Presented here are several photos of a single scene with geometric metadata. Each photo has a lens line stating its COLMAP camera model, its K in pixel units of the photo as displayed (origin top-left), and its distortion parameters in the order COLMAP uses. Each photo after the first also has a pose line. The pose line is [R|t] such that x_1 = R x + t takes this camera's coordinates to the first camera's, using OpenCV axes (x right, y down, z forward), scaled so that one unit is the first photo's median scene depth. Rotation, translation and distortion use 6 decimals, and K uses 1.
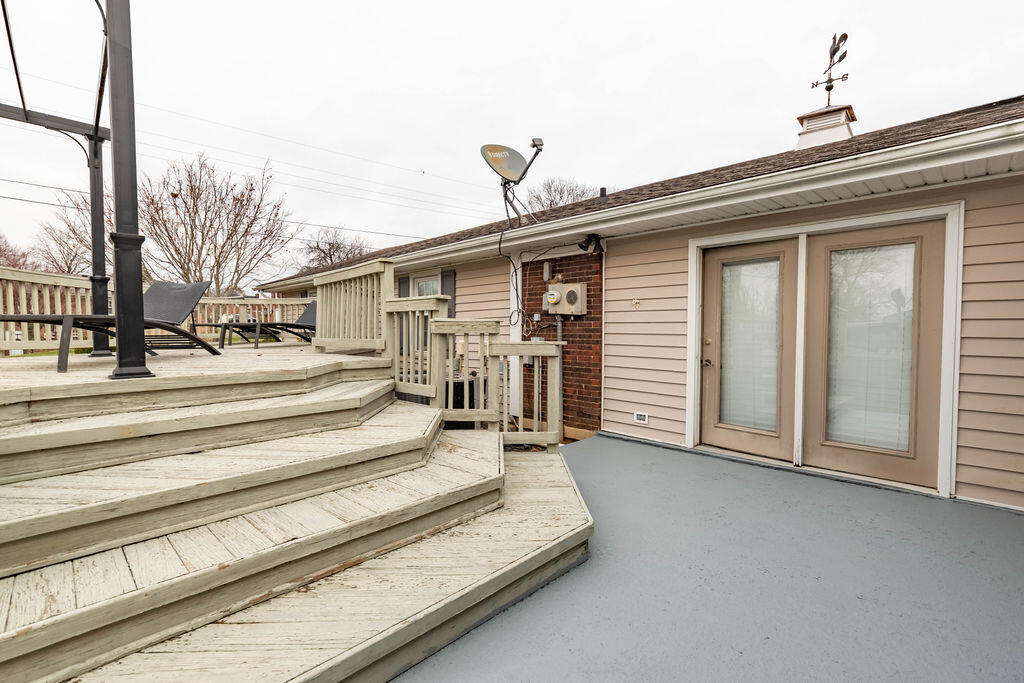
lens RADIAL K [[450.8, 0, 512.0], [0, 450.8, 341.5], [0, 0, 1]] dist [-0.001509, -0.000184]
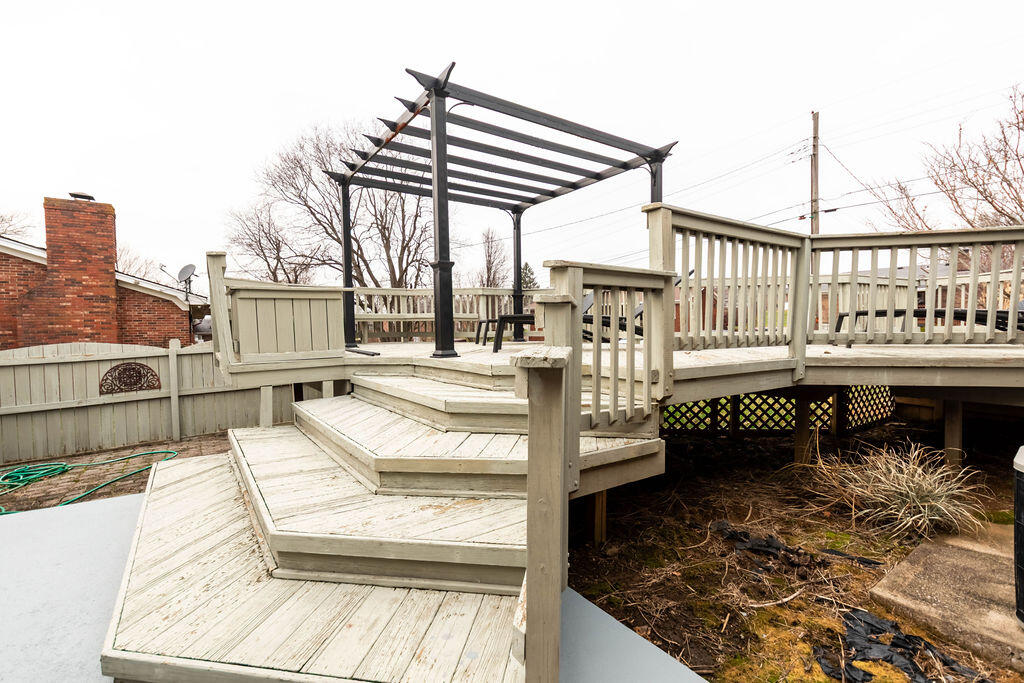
lens RADIAL K [[459.8, 0, 512.0], [0, 459.8, 341.5], [0, 0, 1]] dist [0.001382, -0.000274]
pose [[-0.169752, 0.033875, -0.984904, 0.711184], [-0.016300, 0.999176, 0.037175, -0.039911], [0.985352, 0.022365, -0.169060, 1.726240]]
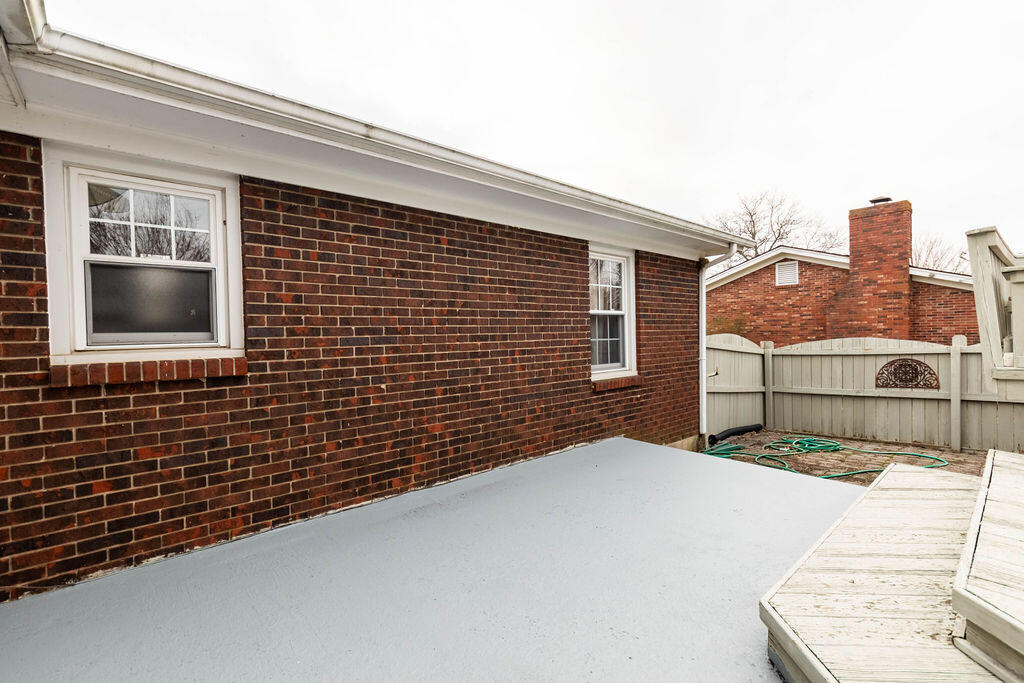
lens RADIAL K [[455.5, 0, 509.3], [0, 455.5, 342.6], [0, 0, 1]] dist [0.004150, 0.000057]
pose [[-0.998470, 0.017569, 0.052426, 0.559530], [0.020031, 0.998703, 0.046817, -0.040828], [-0.051536, 0.047796, -0.997527, 1.819406]]
